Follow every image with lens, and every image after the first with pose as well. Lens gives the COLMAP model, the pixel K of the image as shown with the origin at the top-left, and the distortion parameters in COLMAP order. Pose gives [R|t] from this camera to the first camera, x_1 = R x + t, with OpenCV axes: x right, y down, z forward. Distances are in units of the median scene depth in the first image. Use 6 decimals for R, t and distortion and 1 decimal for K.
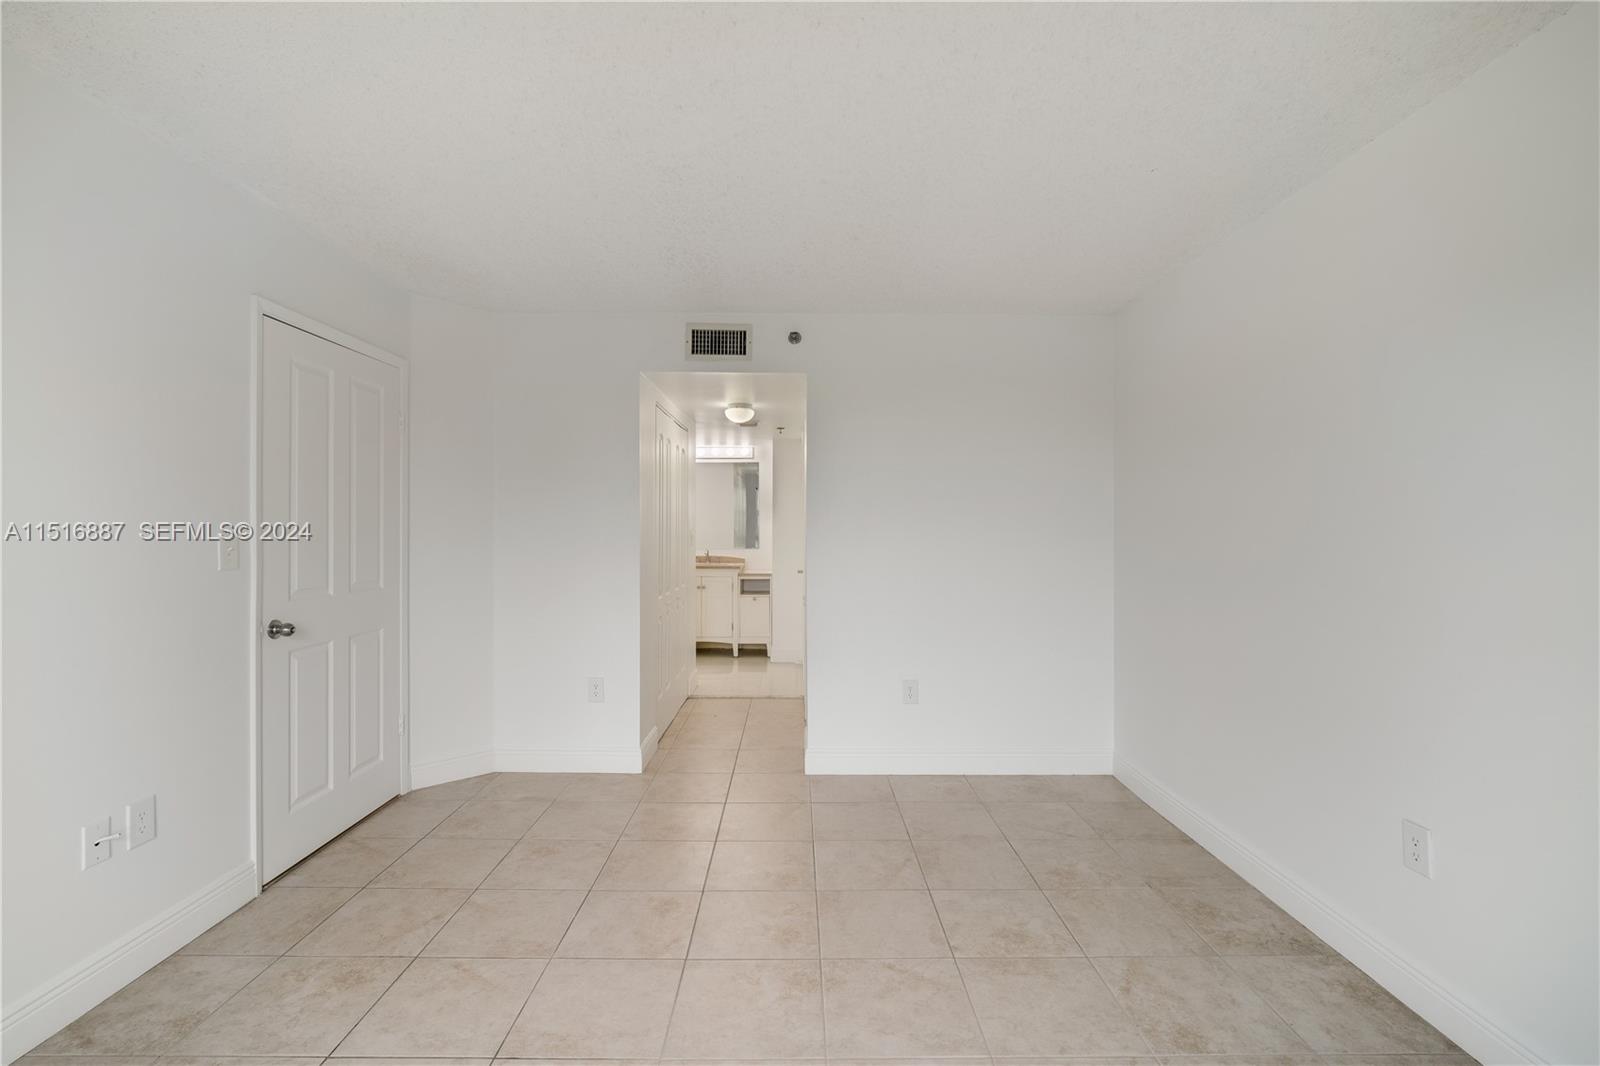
lens RADIAL K [[703.6, 0, 802.1], [0, 703.6, 526.9], [0, 0, 1]] dist [-0.002233, 0.005875]
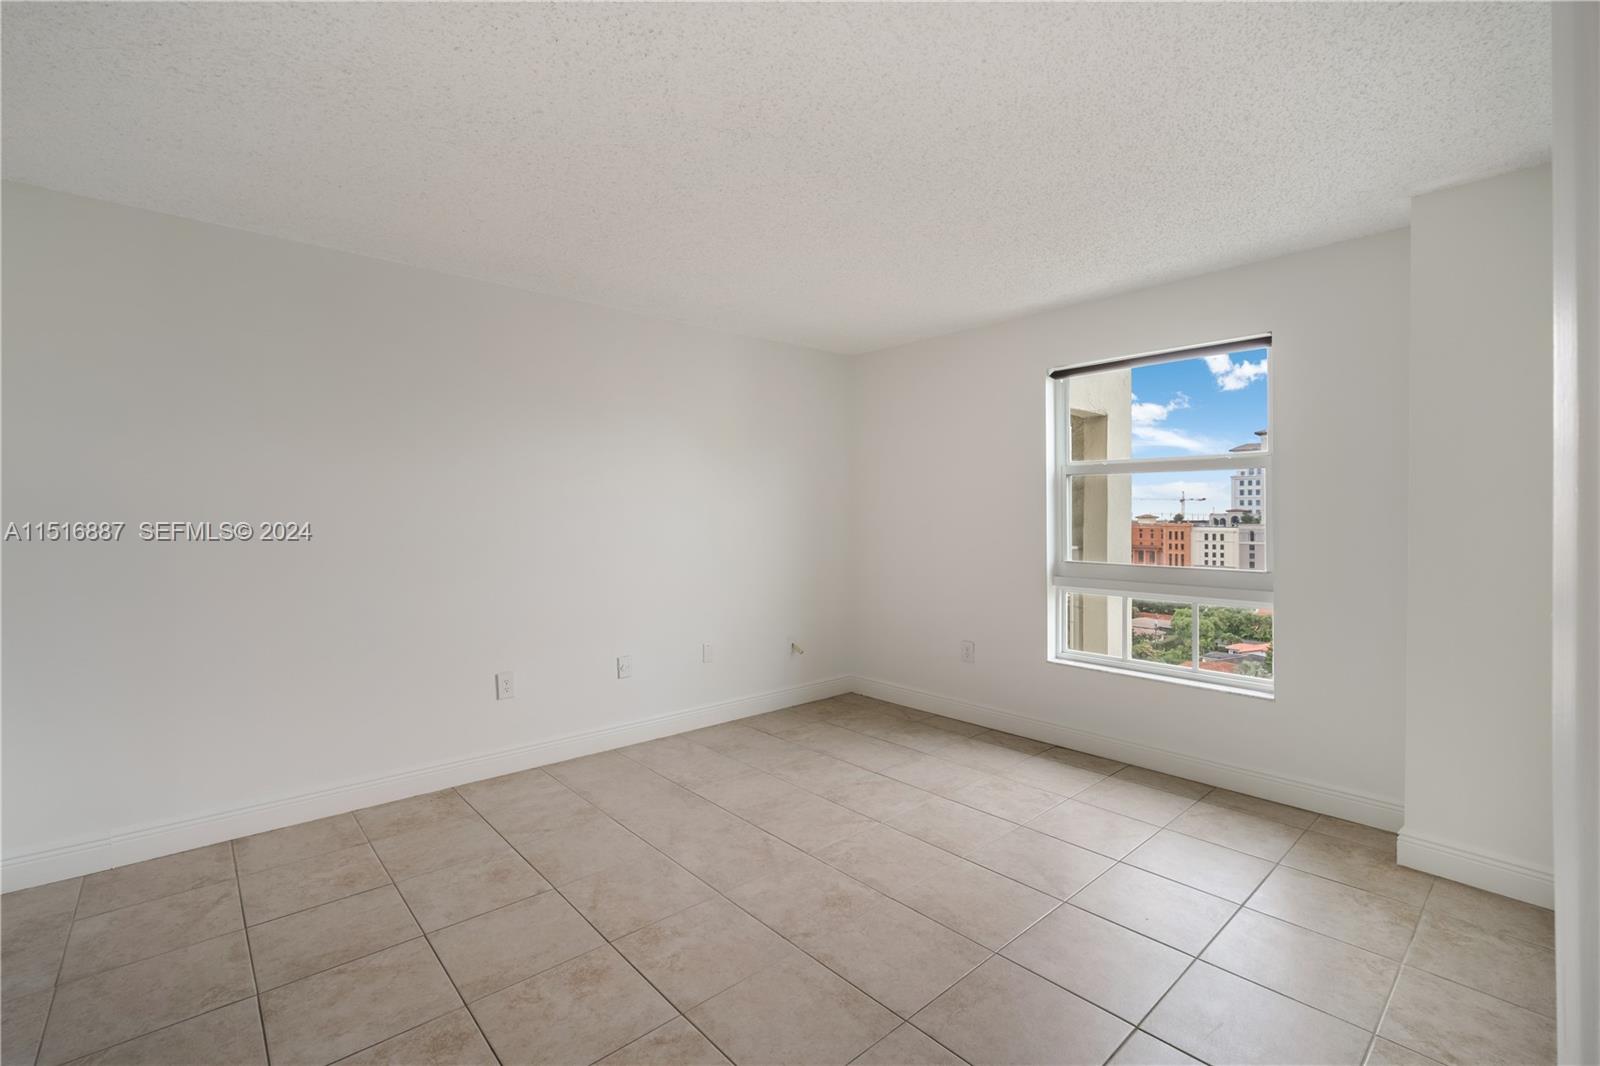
lens RADIAL K [[692.8, 0, 797.2], [0, 692.8, 520.0], [0, 0, 1]] dist [-0.004780, -0.000708]
pose [[-0.652729, -0.003642, 0.757582, -0.867957], [-0.001626, 0.999993, 0.003407, 0.016023], [-0.757589, 0.000992, -0.652731, 1.411312]]
